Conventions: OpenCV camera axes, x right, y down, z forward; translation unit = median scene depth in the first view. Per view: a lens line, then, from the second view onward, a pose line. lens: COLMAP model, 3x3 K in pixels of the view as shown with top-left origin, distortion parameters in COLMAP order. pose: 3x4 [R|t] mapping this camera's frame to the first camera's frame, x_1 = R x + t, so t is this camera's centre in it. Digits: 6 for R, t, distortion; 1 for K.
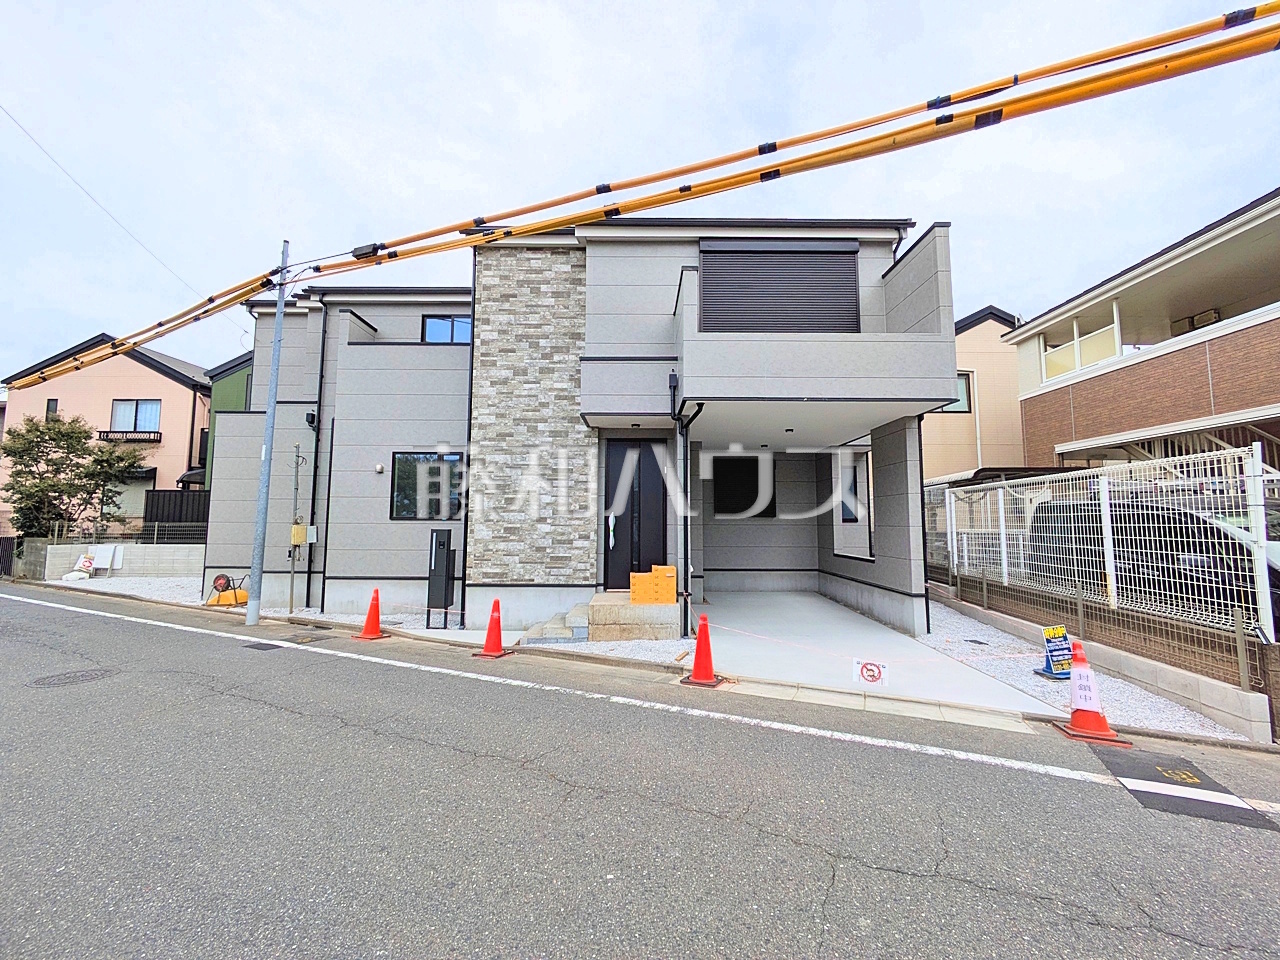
lens RADIAL K [[507.3, 0, 637.3], [0, 507.3, 477.6], [0, 0, 1]] dist [-0.002323, 0.001965]
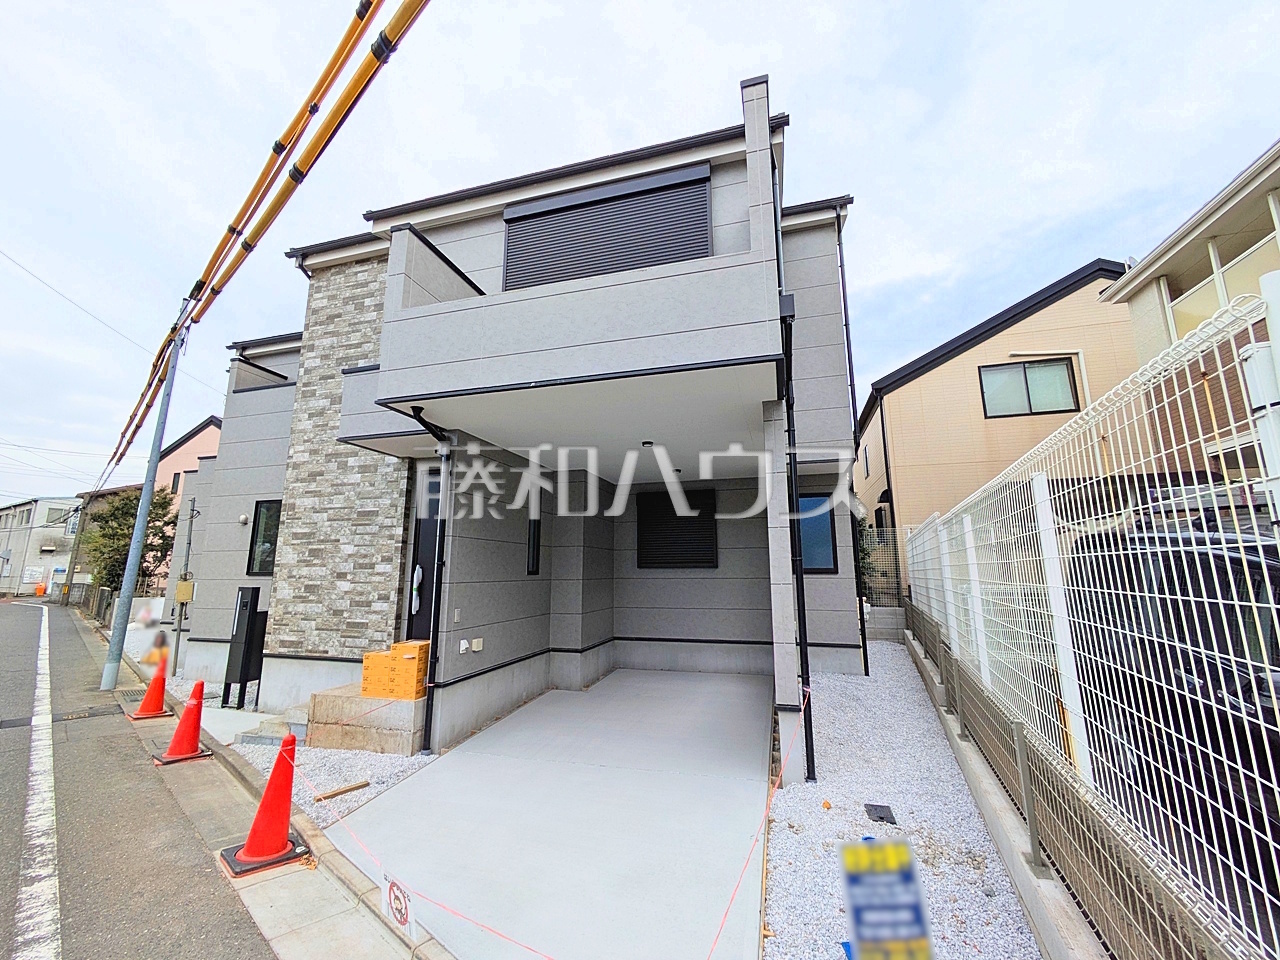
lens RADIAL K [[507.3, 0, 637.3], [0, 507.3, 477.6], [0, 0, 1]] dist [-0.002323, 0.001965]
pose [[0.961581, -0.057753, -0.268377, 0.488375], [0.031825, 0.994480, -0.099980, 0.023879], [0.272669, 0.087597, 0.958112, 0.339515]]
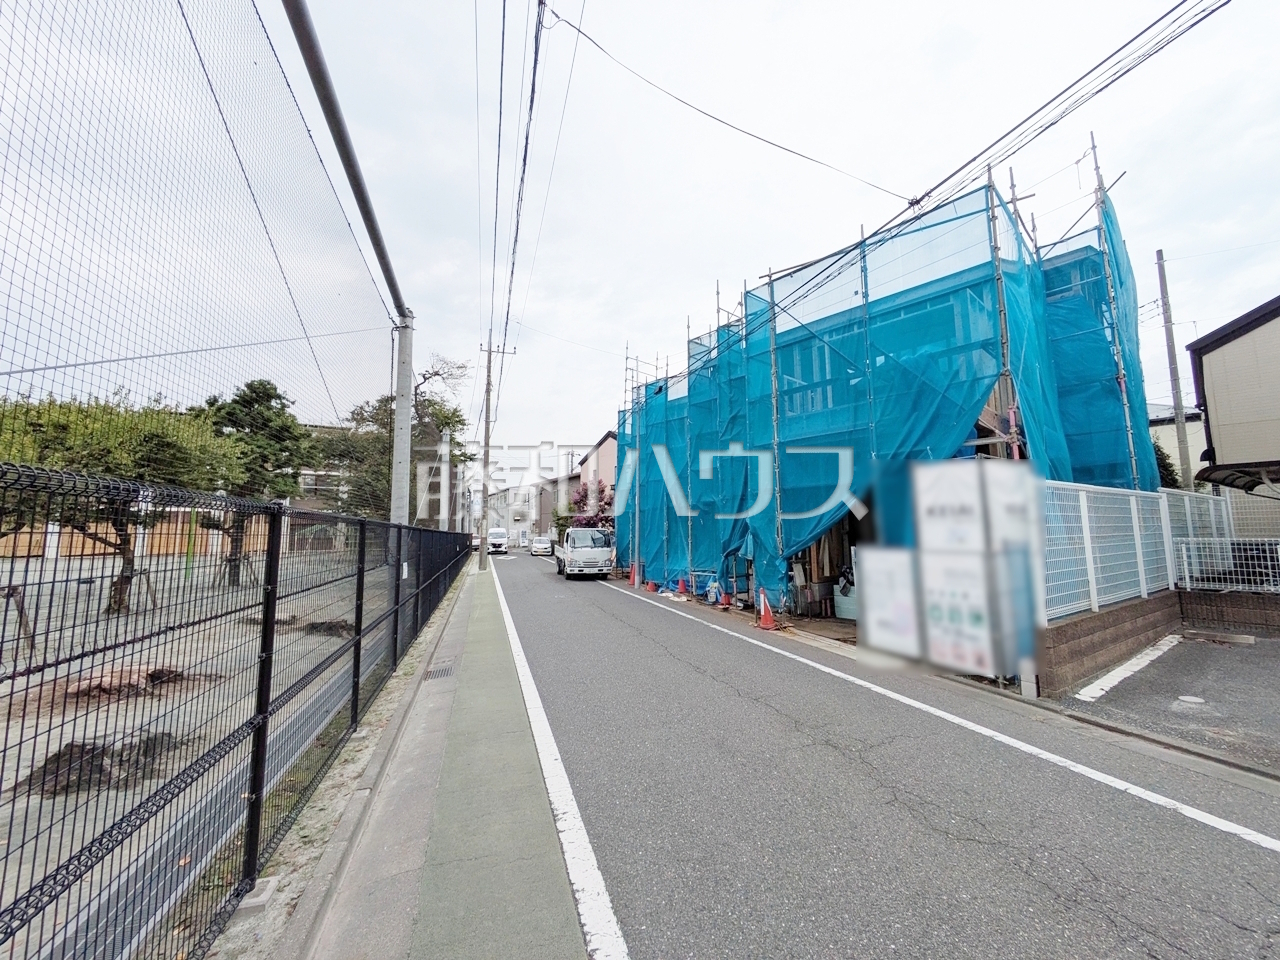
lens RADIAL K [[507.3, 0, 637.3], [0, 507.3, 477.6], [0, 0, 1]] dist [-0.002323, 0.001965]
pose [[0.667425, -0.091443, -0.739042, 0.755112], [0.078773, 0.995533, -0.052039, -0.036378], [0.740499, -0.023485, 0.671647, -0.320408]]
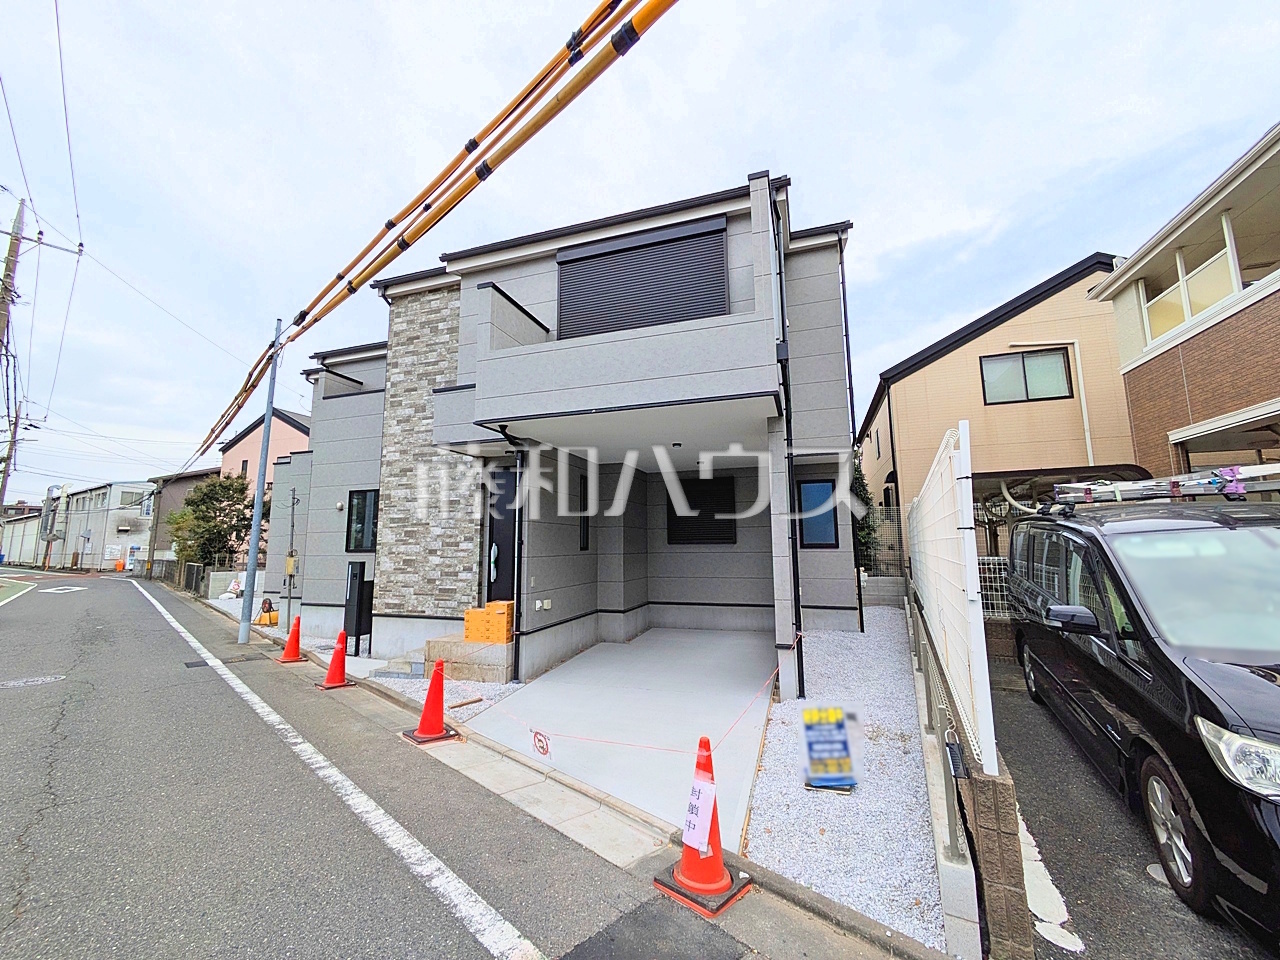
lens RADIAL K [[507.3, 0, 637.3], [0, 507.3, 477.6], [0, 0, 1]] dist [-0.002323, 0.001965]
pose [[0.947747, -0.056263, -0.314023, 0.522360], [0.041804, 0.997741, -0.052595, 0.005849], [0.316272, 0.036720, 0.947958, 0.164258]]
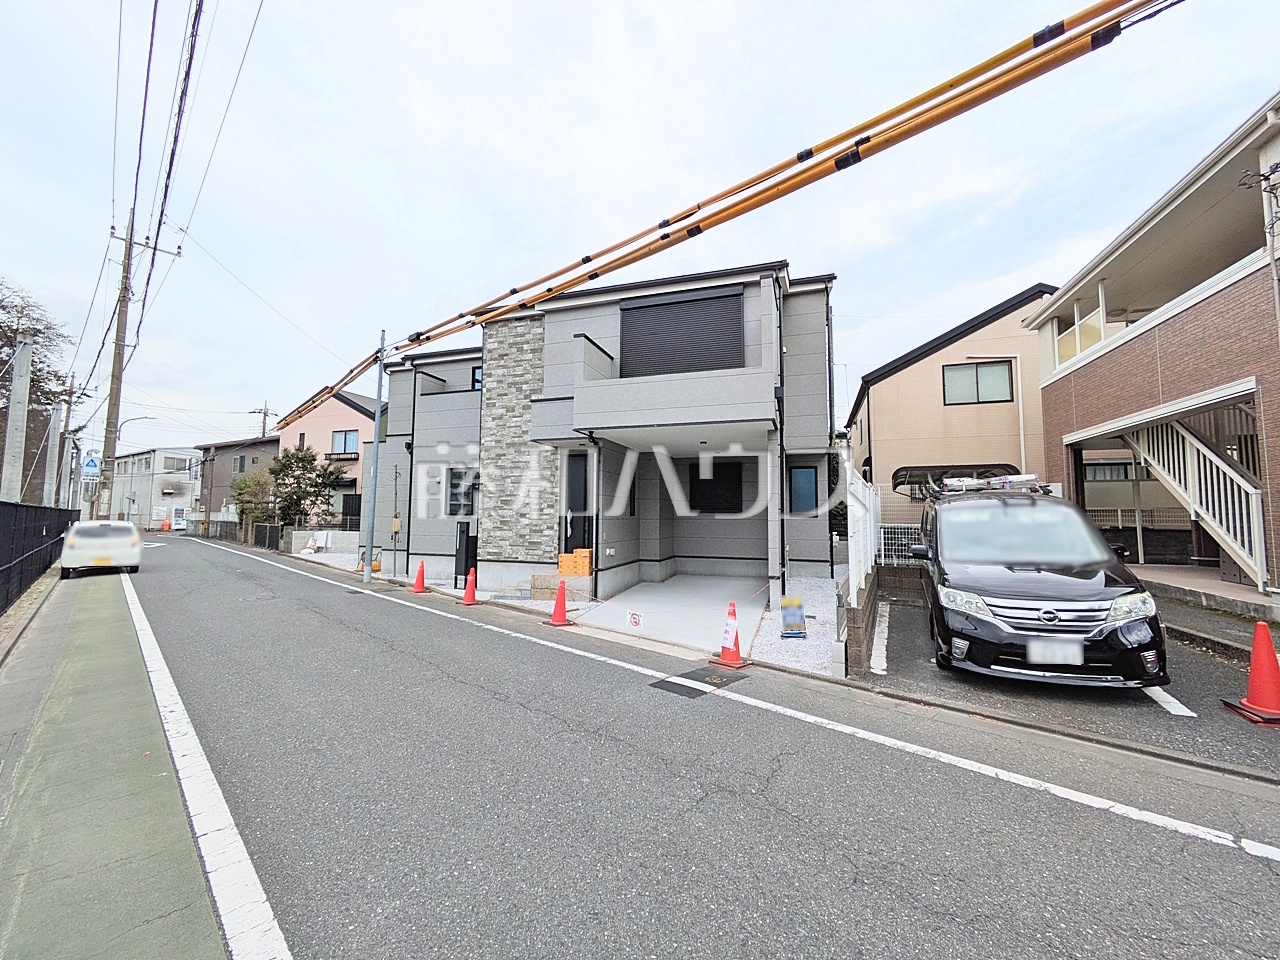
lens RADIAL K [[507.3, 0, 637.3], [0, 507.3, 477.6], [0, 0, 1]] dist [-0.002323, 0.001965]
pose [[0.948419, -0.022752, -0.316201, 0.552783], [0.026229, 0.999633, 0.006745, -0.021477], [0.315932, -0.014691, 0.948668, -0.224536]]
